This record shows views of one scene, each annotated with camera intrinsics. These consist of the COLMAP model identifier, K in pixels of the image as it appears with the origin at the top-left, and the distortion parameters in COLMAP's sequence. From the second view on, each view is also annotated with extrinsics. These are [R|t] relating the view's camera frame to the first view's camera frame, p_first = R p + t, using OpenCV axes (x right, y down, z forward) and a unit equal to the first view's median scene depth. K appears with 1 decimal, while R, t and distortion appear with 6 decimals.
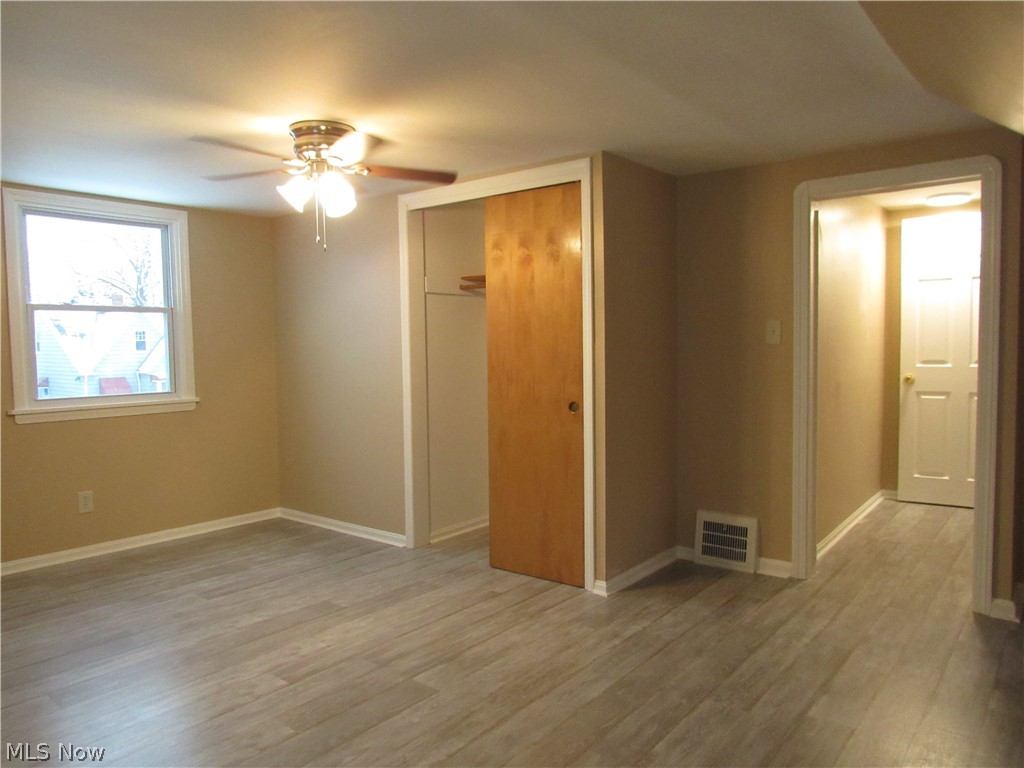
lens RADIAL K [[724.7, 0, 498.3], [0, 724.7, 385.9], [0, 0, 1]] dist [-0.043372, 0.022991]
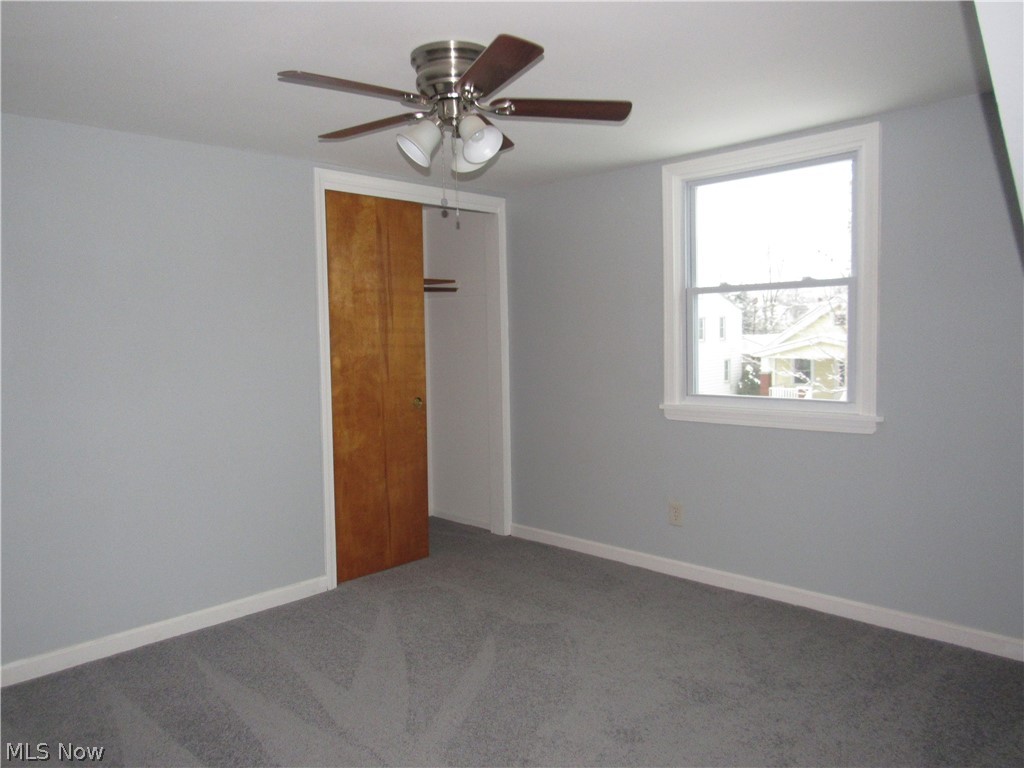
lens RADIAL K [[724.7, 0, 510.7], [0, 724.7, 385.0], [0, 0, 1]] dist [-0.043372, 0.022991]
pose [[-0.090422, 0.074648, -0.993102, 0.290962], [-0.037357, 0.996231, 0.078284, -0.060298], [0.995203, 0.044178, -0.087293, 0.920236]]
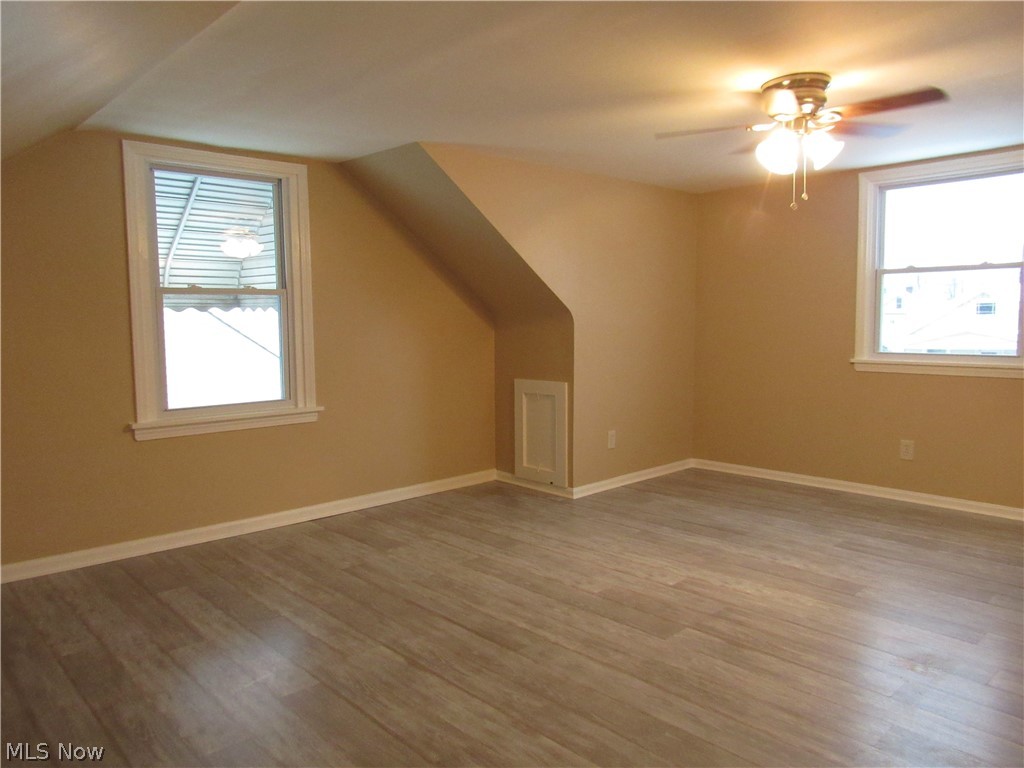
lens RADIAL K [[724.7, 0, 505.2], [0, 724.7, 382.4], [0, 0, 1]] dist [-0.043372, 0.022991]
pose [[-0.135560, 0.101857, -0.985519, 0.636067], [-0.046473, 0.992953, 0.109018, -0.033070], [0.989679, 0.060578, -0.129871, 0.598371]]
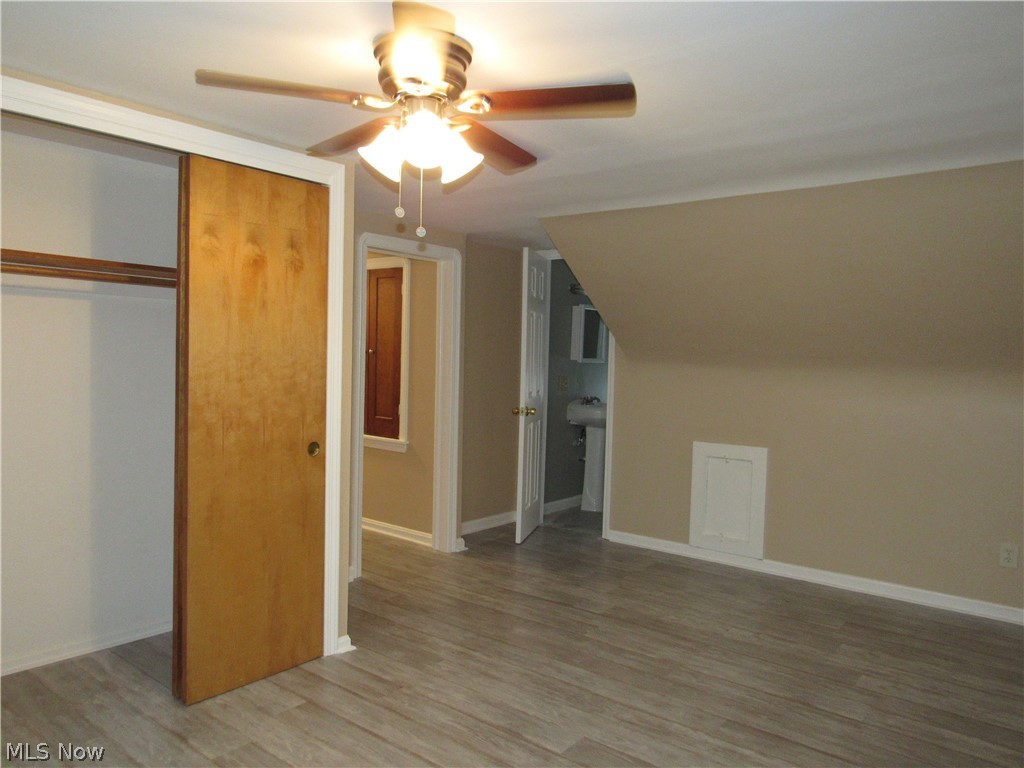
lens RADIAL K [[724.7, 0, 505.8], [0, 724.7, 385.9], [0, 0, 1]] dist [-0.043372, 0.022991]
pose [[-0.007579, -0.021532, 0.999739, -0.702980], [0.039363, 0.998987, 0.021814, -0.050178], [-0.999196, 0.039518, -0.006724, 0.740622]]
